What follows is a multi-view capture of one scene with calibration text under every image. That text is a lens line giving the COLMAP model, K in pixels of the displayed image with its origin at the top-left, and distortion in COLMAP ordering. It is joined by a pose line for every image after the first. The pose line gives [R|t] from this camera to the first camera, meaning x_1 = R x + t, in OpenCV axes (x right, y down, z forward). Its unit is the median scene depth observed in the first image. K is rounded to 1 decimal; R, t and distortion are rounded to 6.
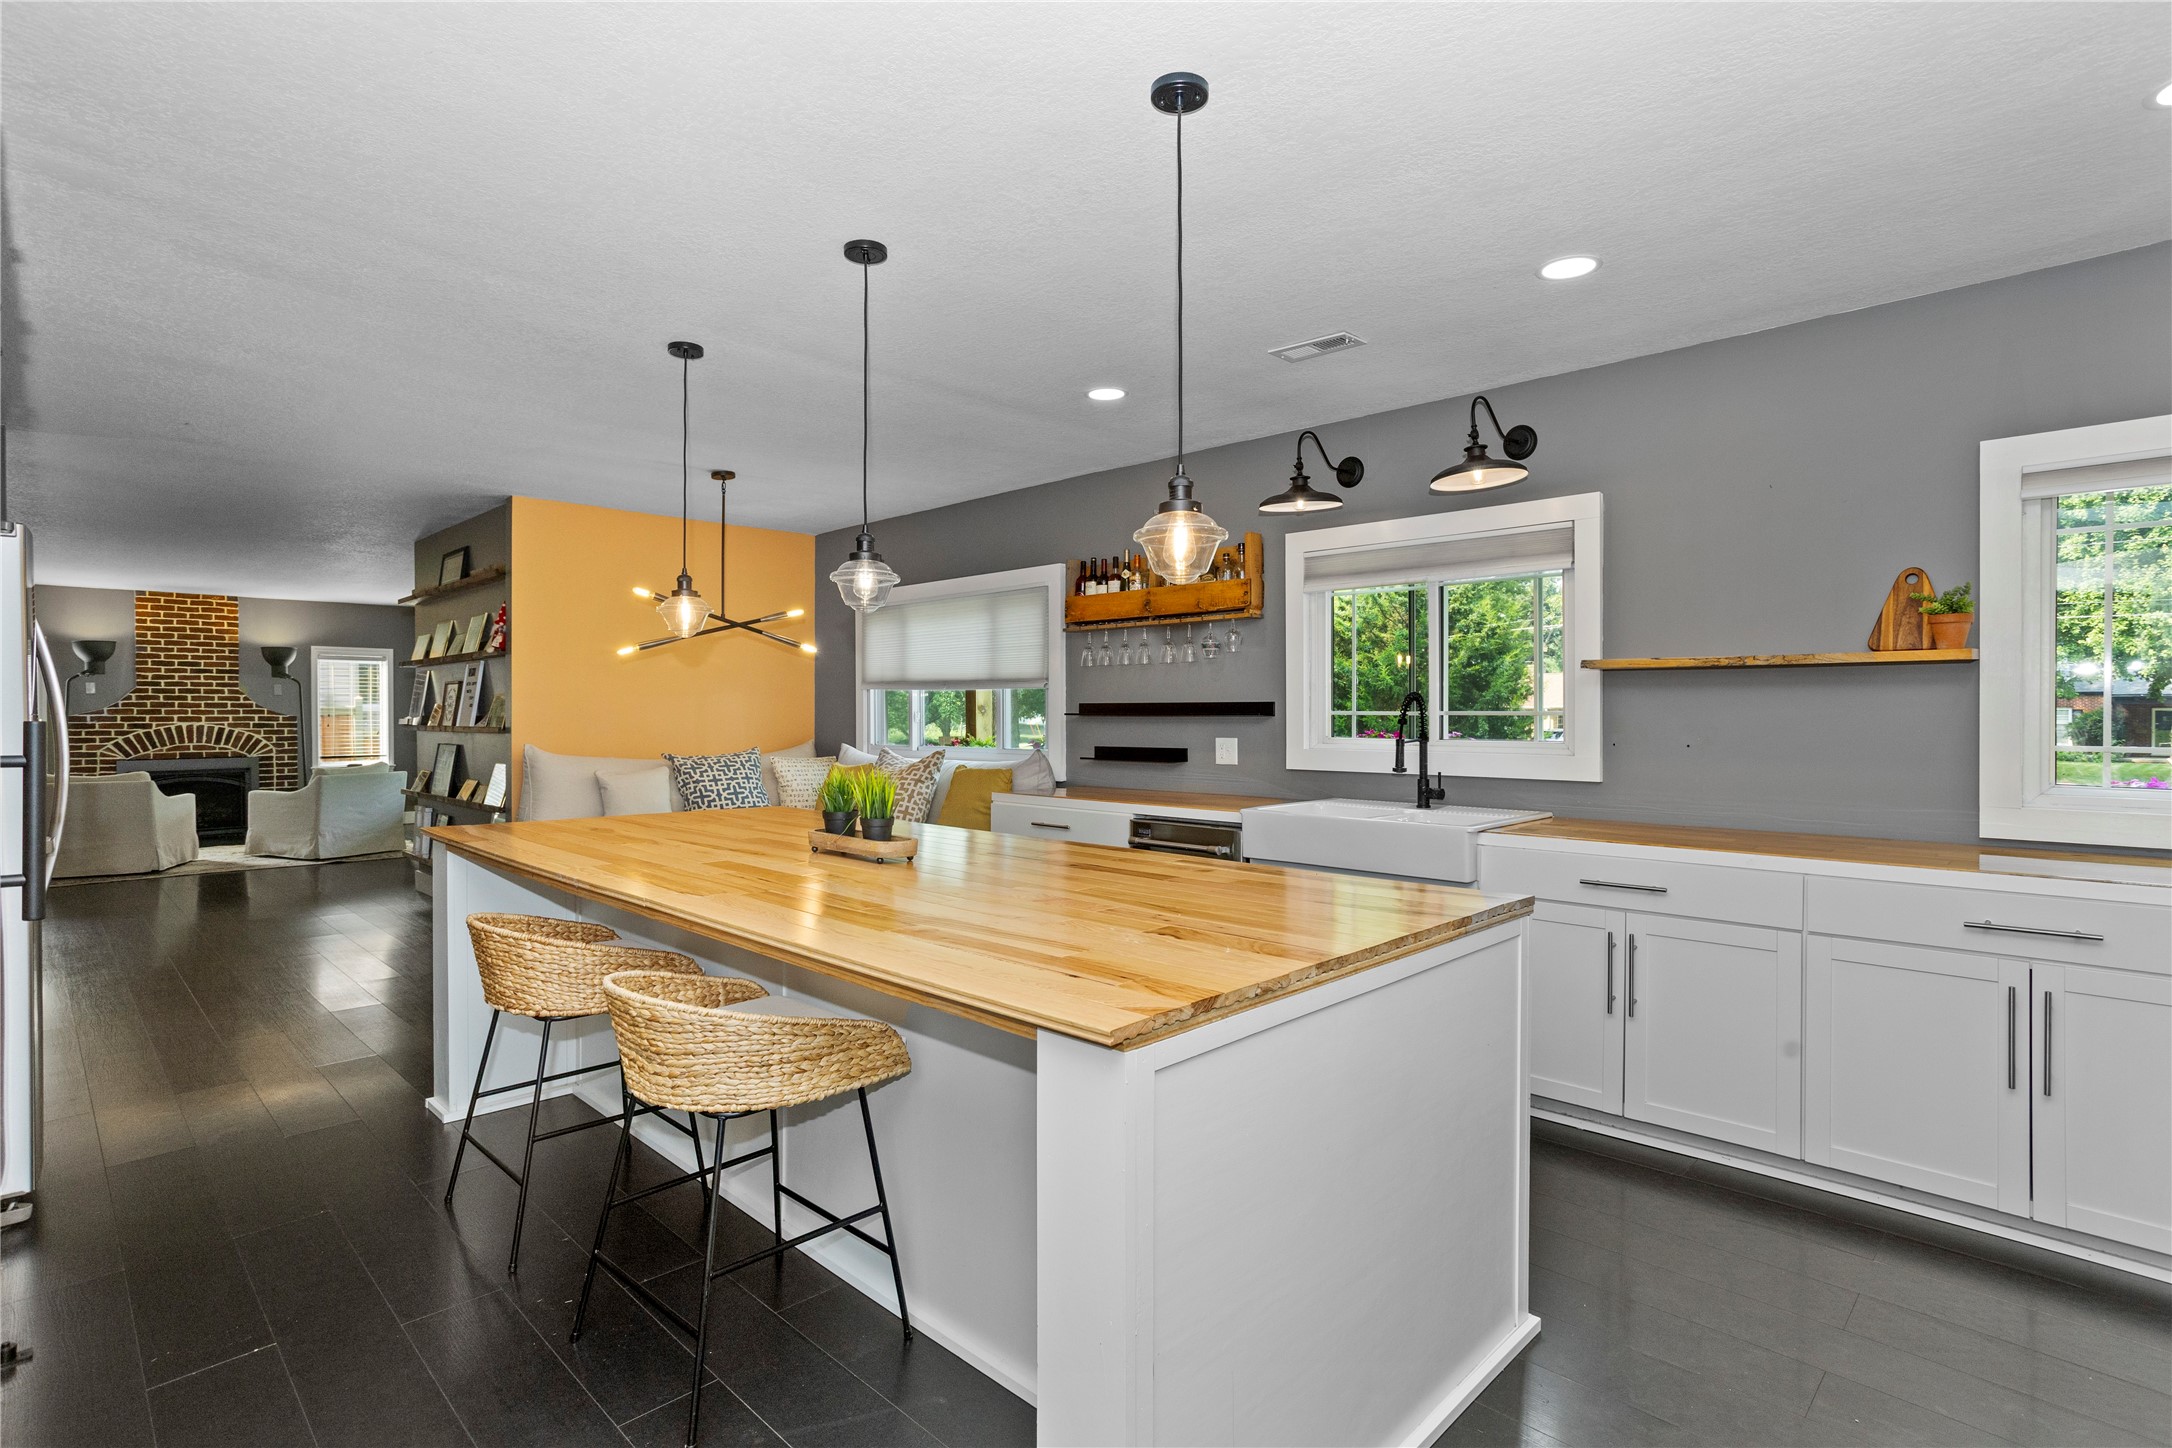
lens RADIAL K [[1077.4, 0, 1098.9], [0, 1077.4, 710.3], [0, 0, 1]] dist [0.000112, 0.000723]
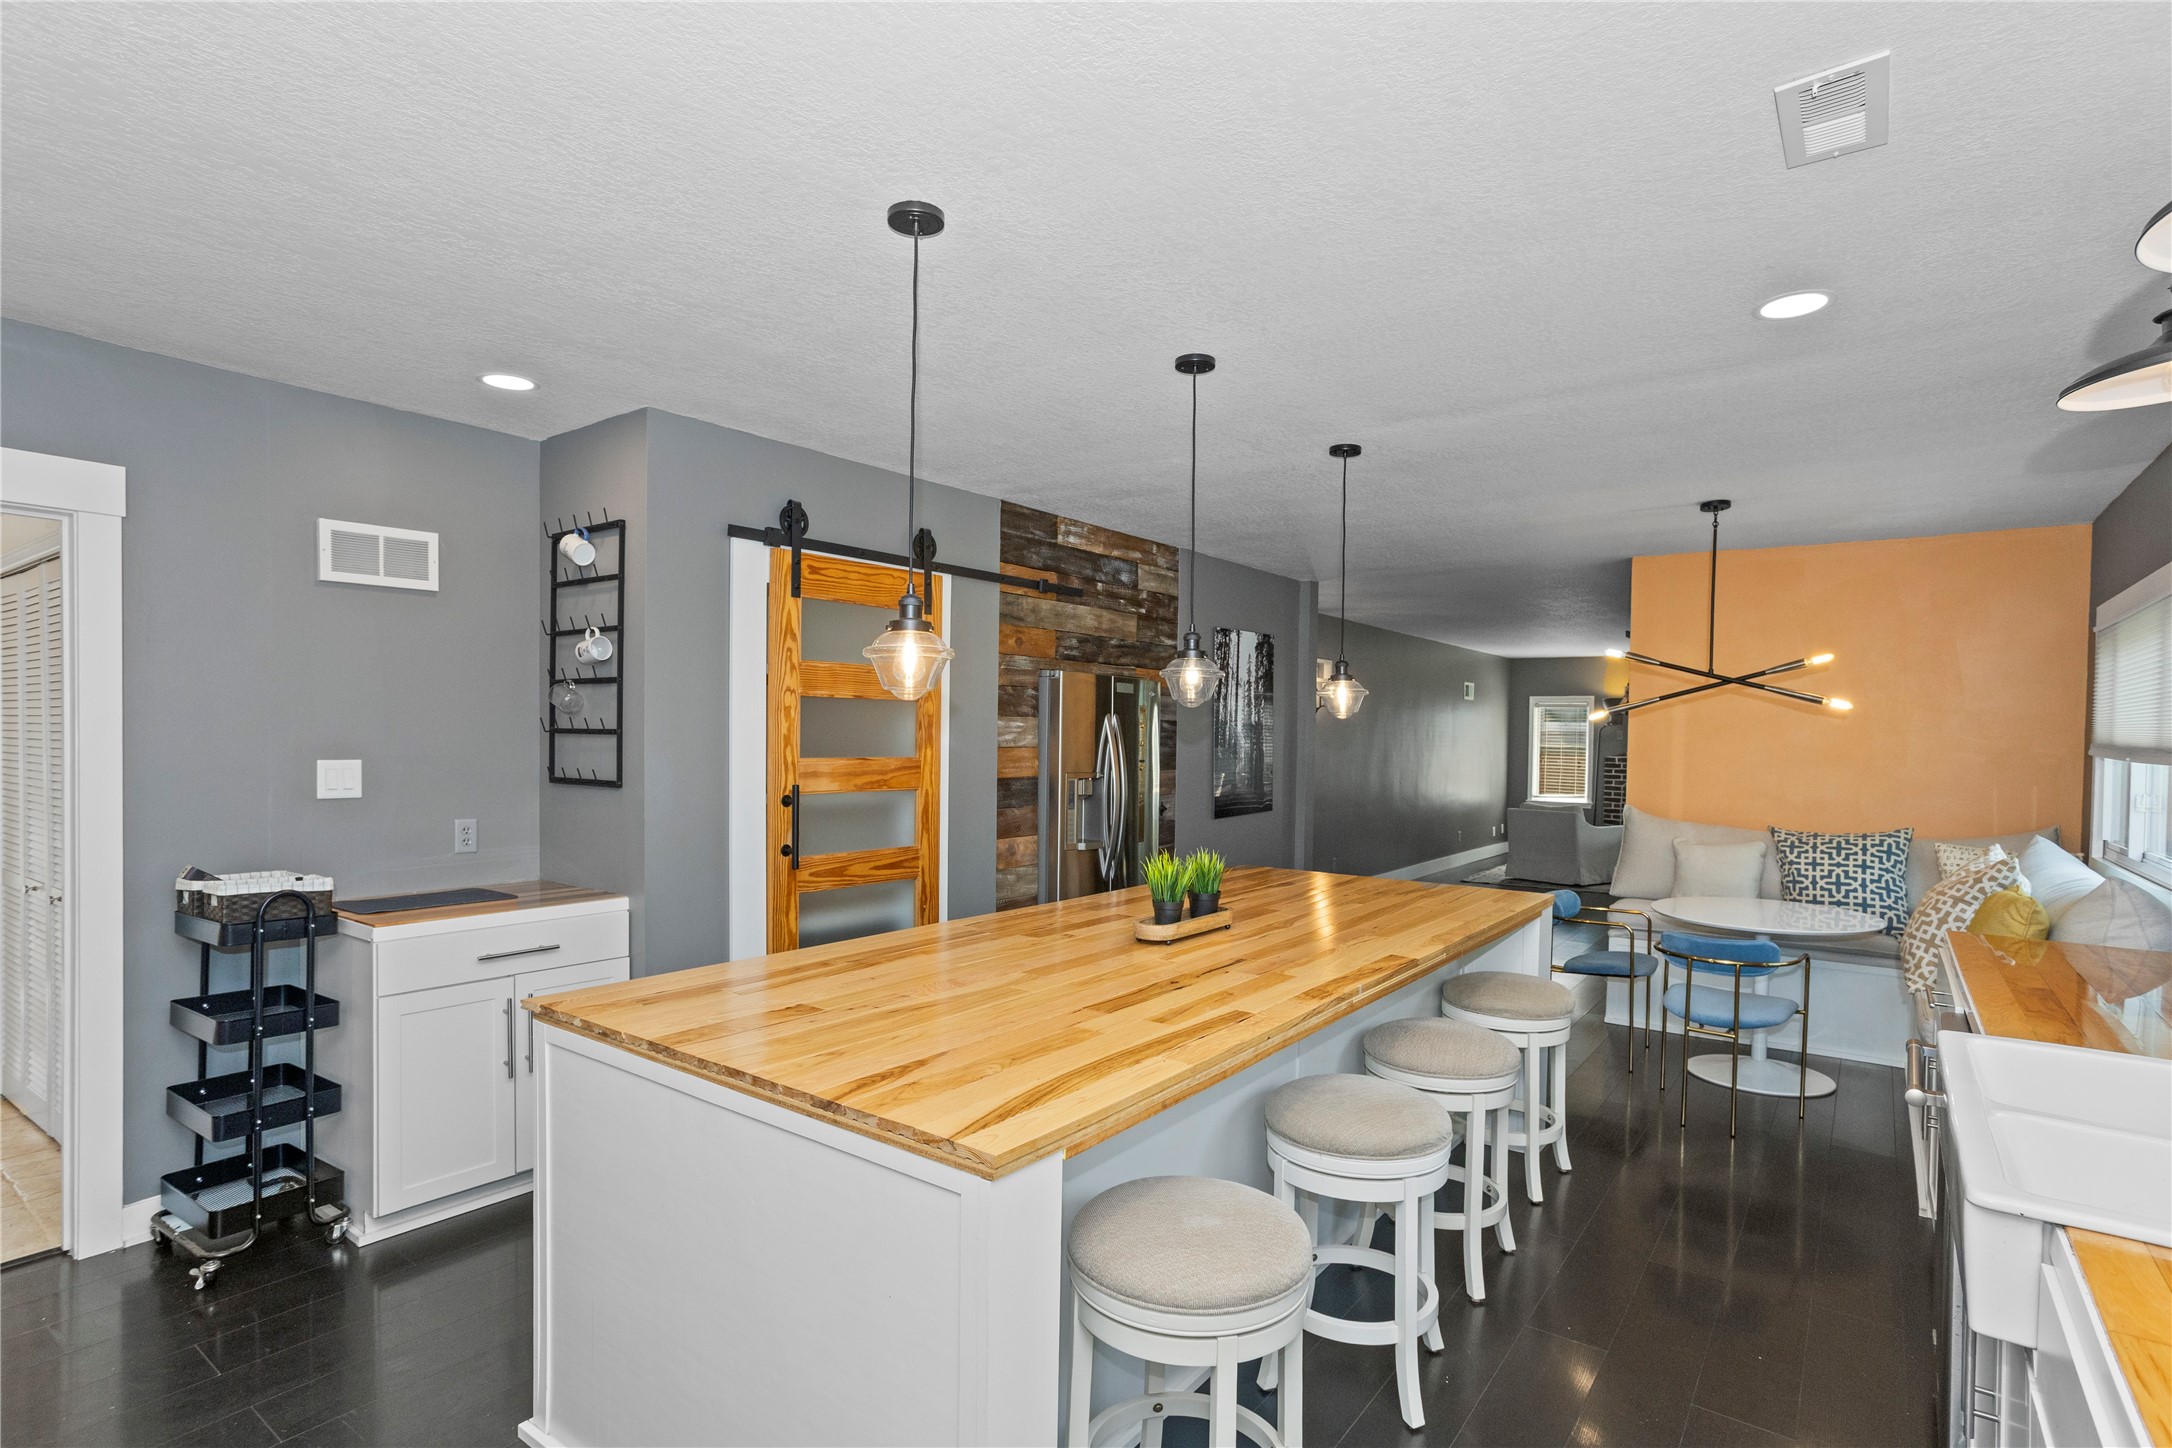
lens RADIAL K [[1065.8, 0, 1090.3], [0, 1065.8, 751.7], [0, 0, 1]] dist [-0.001602, -0.000159]
pose [[0.146995, 0.017745, -0.988978, 0.744572], [-0.010825, 0.999808, 0.016331, -0.057323], [0.989078, 0.008305, 0.147159, 0.687760]]
